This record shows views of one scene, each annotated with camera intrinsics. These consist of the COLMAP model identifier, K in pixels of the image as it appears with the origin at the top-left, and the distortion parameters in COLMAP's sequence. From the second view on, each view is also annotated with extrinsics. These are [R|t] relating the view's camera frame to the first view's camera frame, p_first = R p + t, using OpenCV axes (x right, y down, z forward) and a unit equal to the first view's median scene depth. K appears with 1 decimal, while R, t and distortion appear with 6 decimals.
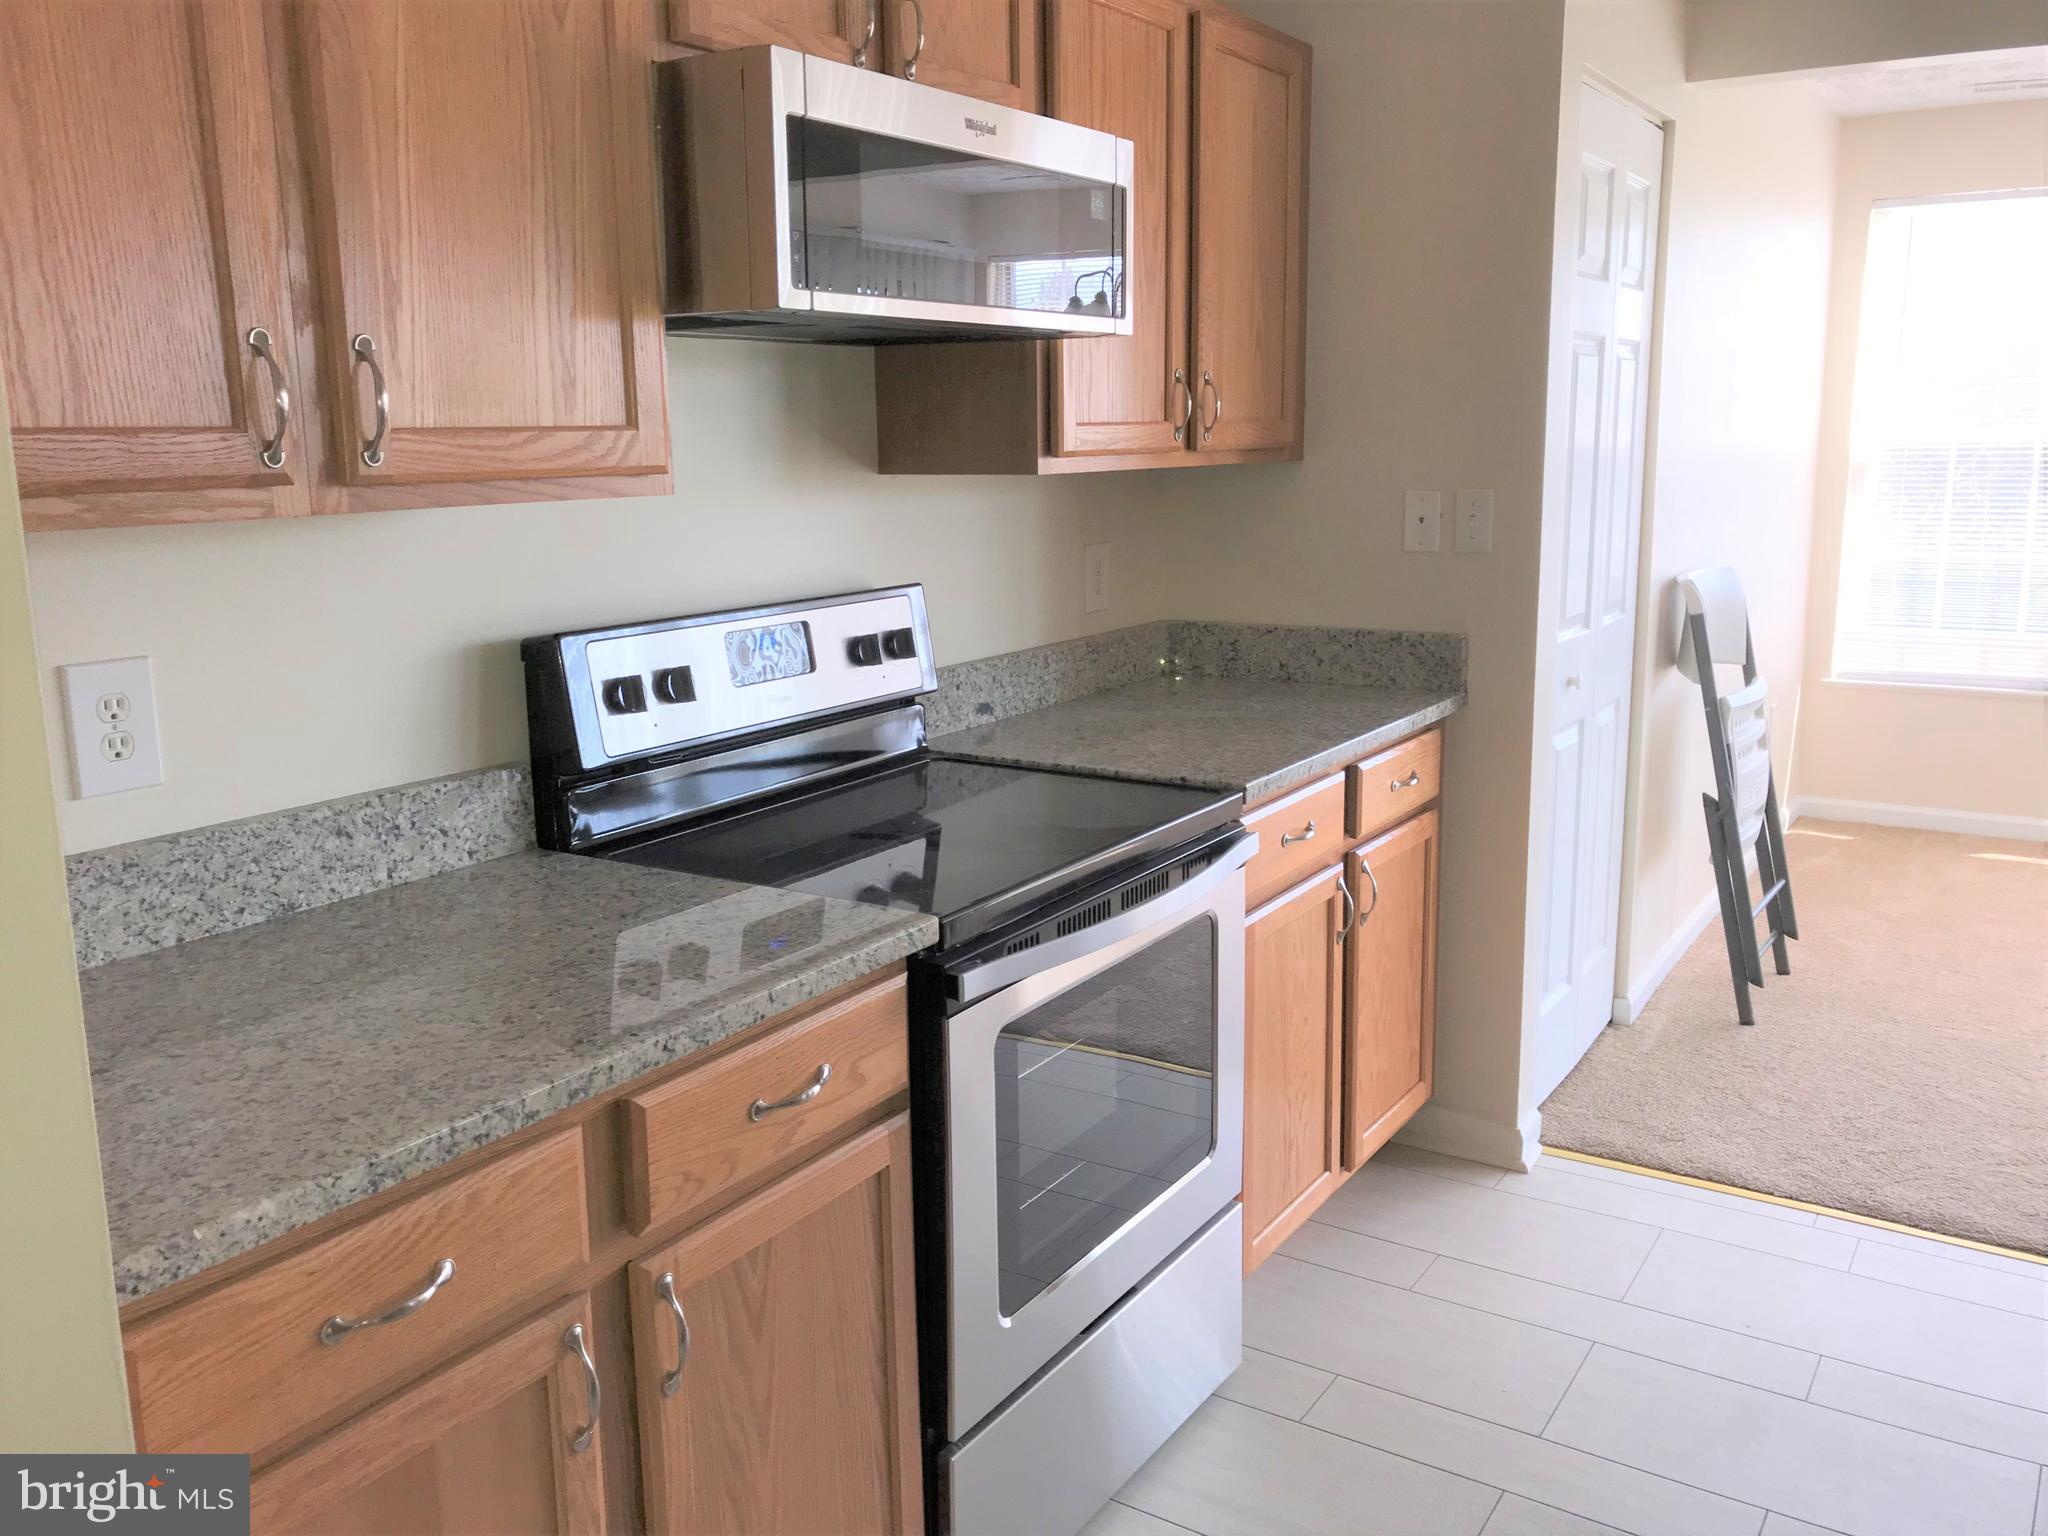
lens RADIAL K [[1700.8, 0, 1024.0], [0, 1700.8, 768.0], [0, 0, 1]] dist [0.005460, 0.003811]
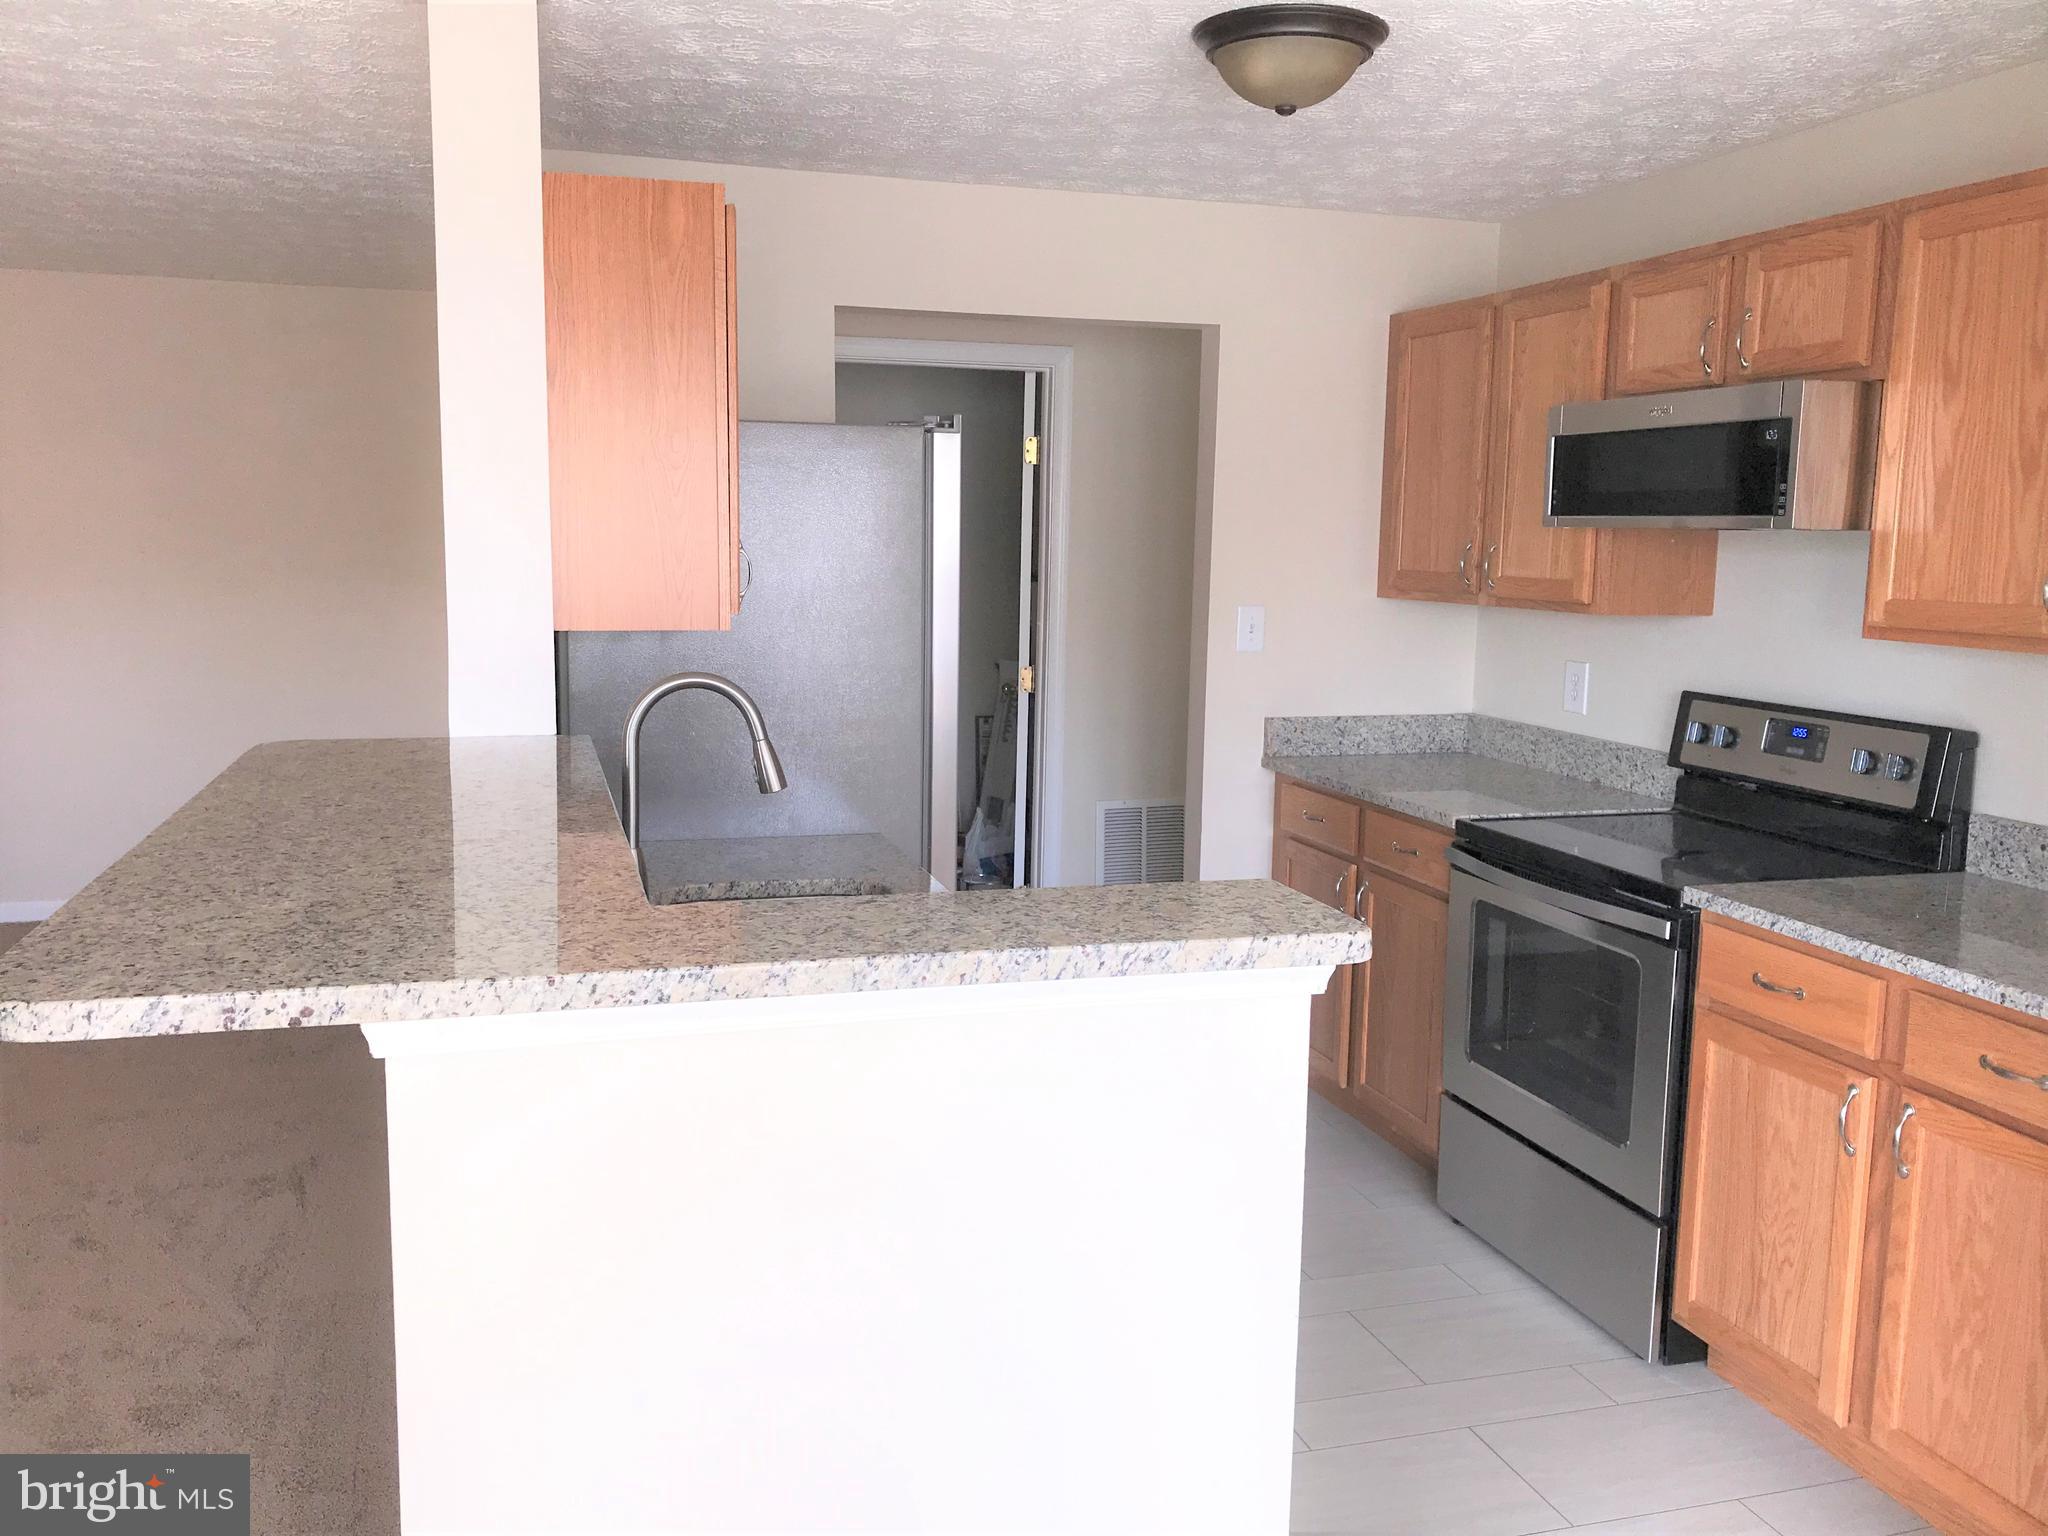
lens RADIAL K [[1659.6, 0, 1024.0], [0, 1659.6, 768.0], [0, 0, 1]] dist [-0.003050, -0.010985]
pose [[-0.651532, 0.110483, -0.750533, 1.725092], [-0.153441, 0.949698, 0.273002, -0.420839], [0.742941, 0.293032, -0.601806, 1.731065]]
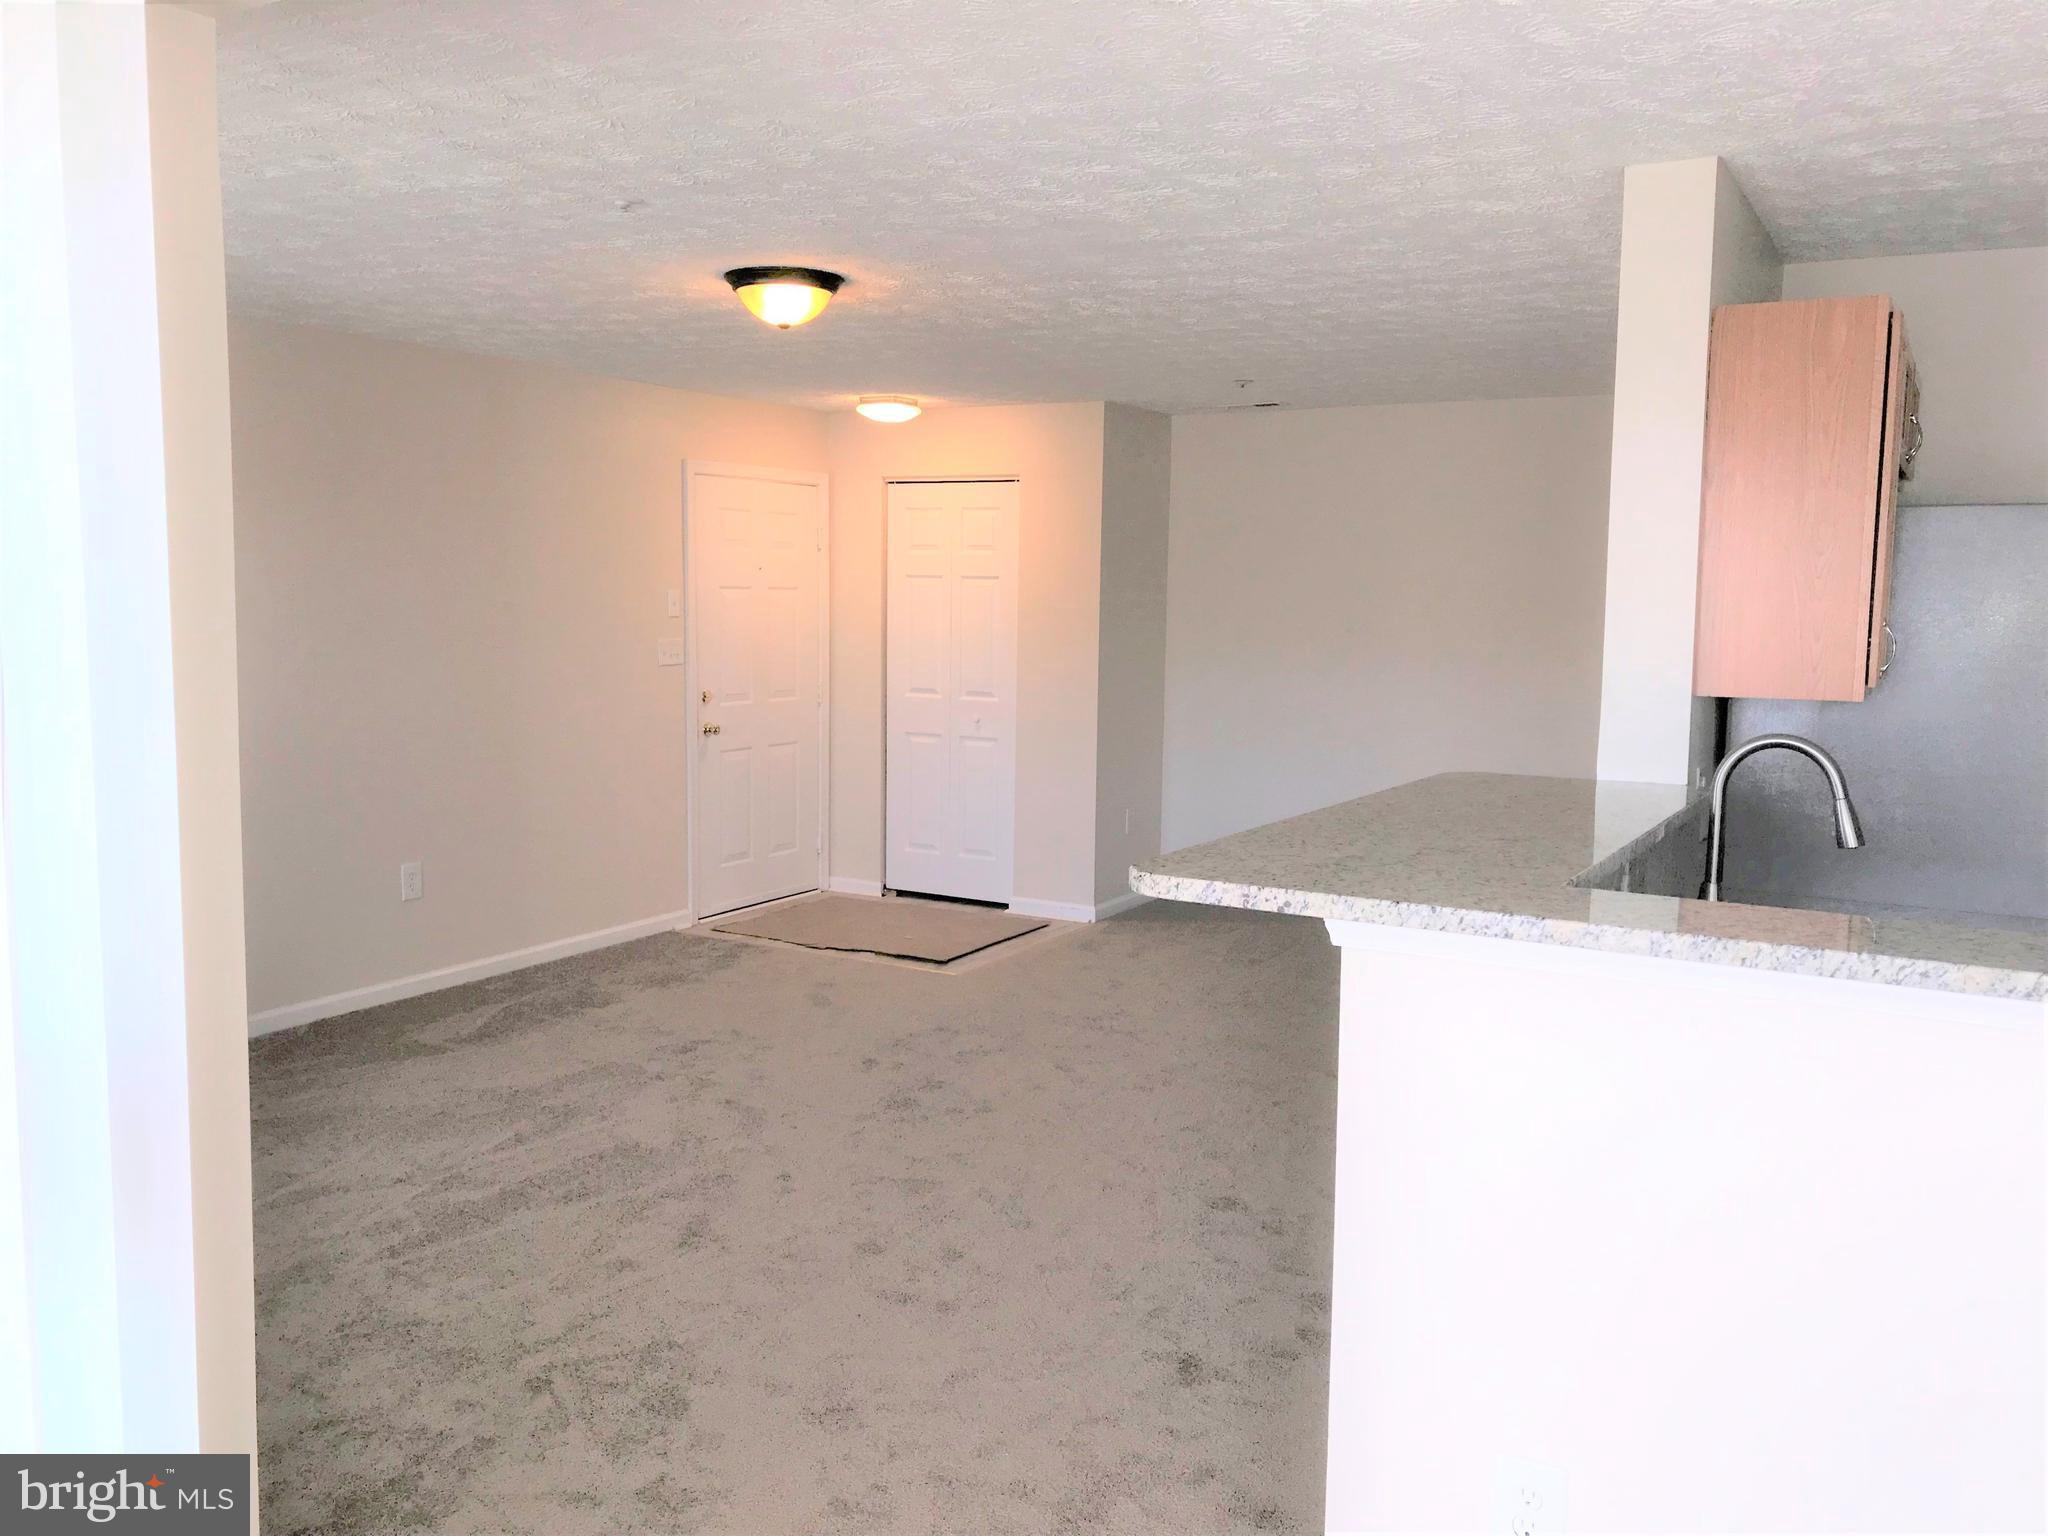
lens RADIAL K [[1659.6, 0, 1024.0], [0, 1659.6, 768.0], [0, 0, 1]] dist [-0.003050, -0.010985]
pose [[-0.999018, 0.007144, -0.043724, 1.532857], [-0.006142, 0.955054, 0.296370, -0.617847], [0.043876, 0.296347, -0.954072, 2.684424]]
